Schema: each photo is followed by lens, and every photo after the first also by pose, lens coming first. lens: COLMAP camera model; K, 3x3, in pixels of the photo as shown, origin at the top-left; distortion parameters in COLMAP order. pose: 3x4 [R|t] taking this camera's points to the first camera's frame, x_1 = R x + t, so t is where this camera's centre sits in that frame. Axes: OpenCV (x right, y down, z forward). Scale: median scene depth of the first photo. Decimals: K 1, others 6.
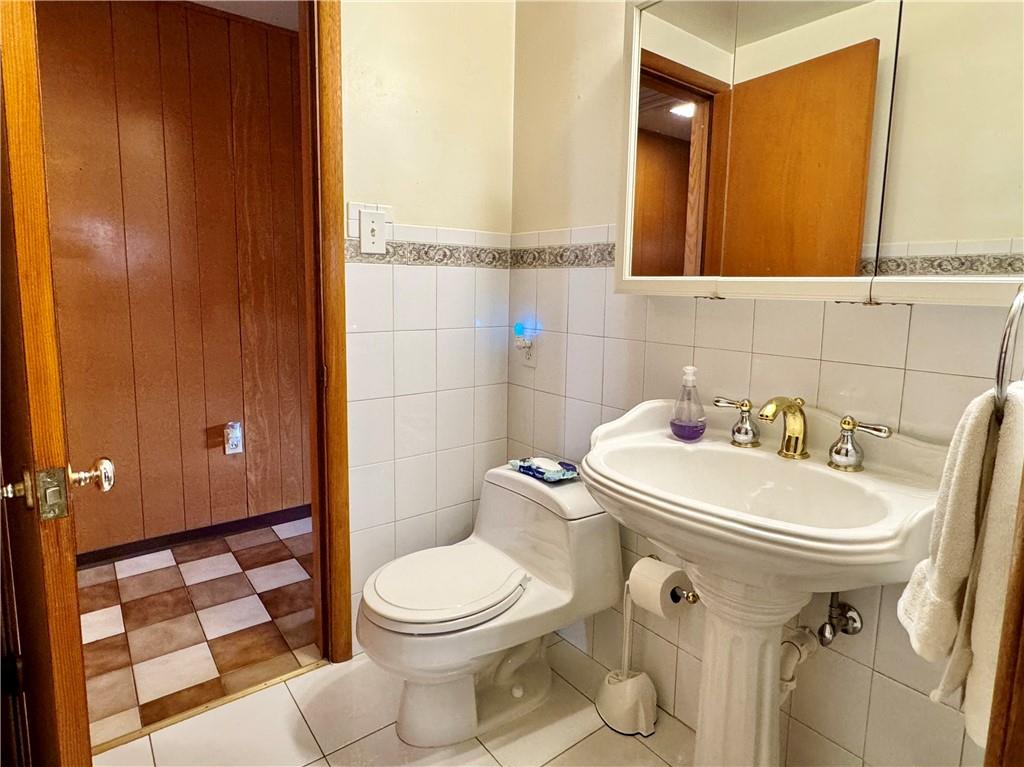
lens RADIAL K [[518.3, 0, 521.2], [0, 518.3, 392.2], [0, 0, 1]] dist [-0.002621, 0.002638]
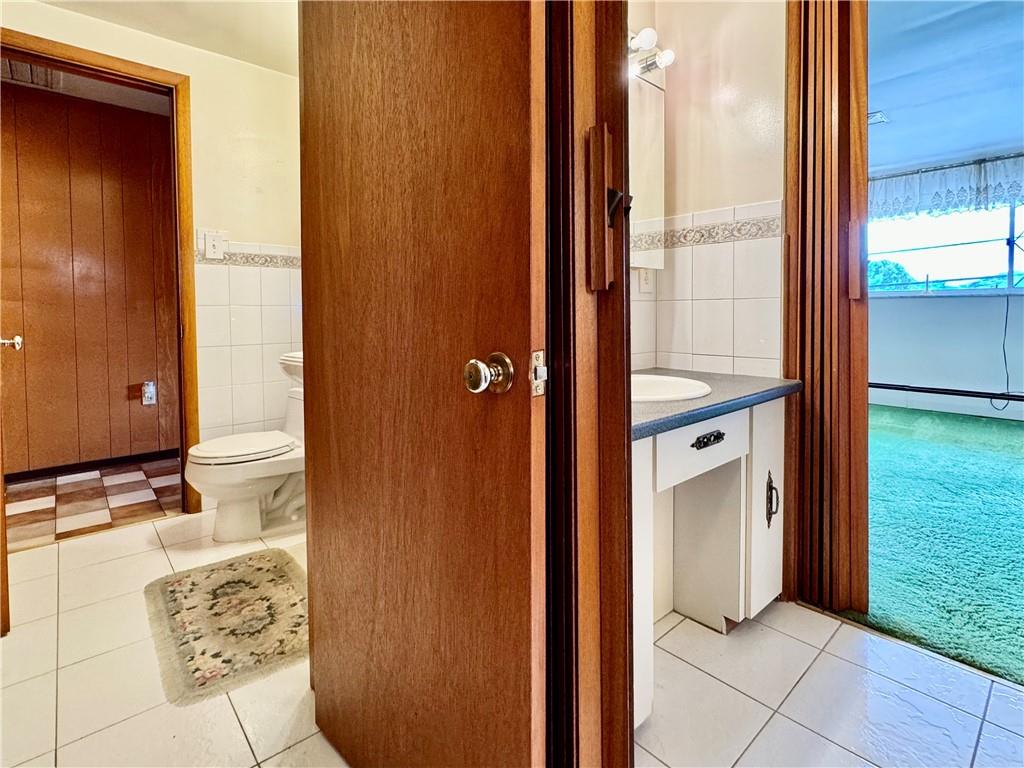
lens RADIAL K [[468.0, 0, 505.9], [0, 468.0, 375.0], [0, 0, 1]] dist [-0.000473, -0.001482]
pose [[0.998807, -0.019210, 0.044905, 0.528779], [0.022419, 0.997147, -0.072074, 0.216540], [-0.043392, 0.072994, 0.996388, -0.475105]]
